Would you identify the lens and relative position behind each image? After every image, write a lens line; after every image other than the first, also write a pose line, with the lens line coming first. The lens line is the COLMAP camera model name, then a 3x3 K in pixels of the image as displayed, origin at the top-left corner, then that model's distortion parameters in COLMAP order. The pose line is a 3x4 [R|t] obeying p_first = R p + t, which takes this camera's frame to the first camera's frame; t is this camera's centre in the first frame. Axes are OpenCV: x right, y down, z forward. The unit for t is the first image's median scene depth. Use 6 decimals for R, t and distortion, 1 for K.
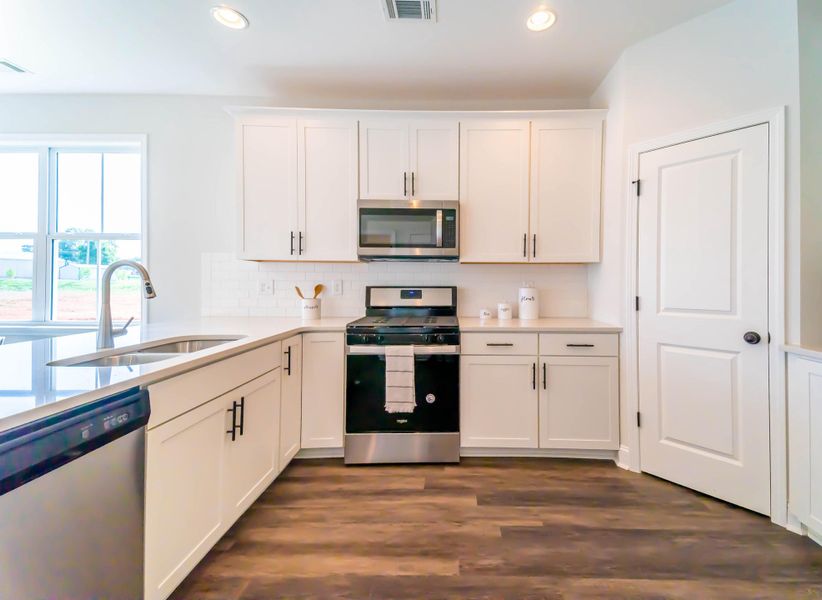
lens RADIAL K [[356.0, 0, 445.0], [0, 356.0, 288.5], [0, 0, 1]] dist [0.099350, -0.042776]
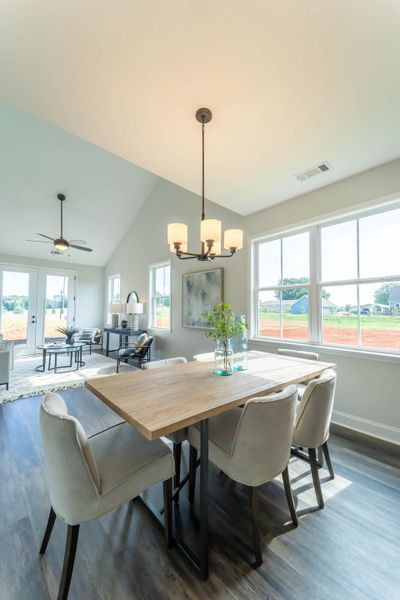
lens RADIAL K [[234.6, 0, 198.7], [0, 234.6, 300.9], [0, 0, 1]] dist [0.100560, -0.039978]
pose [[0.674051, -0.035924, -0.737811, -0.875028], [-0.014222, 0.998000, -0.061585, -0.012400], [0.738548, 0.052005, 0.672192, 0.027994]]
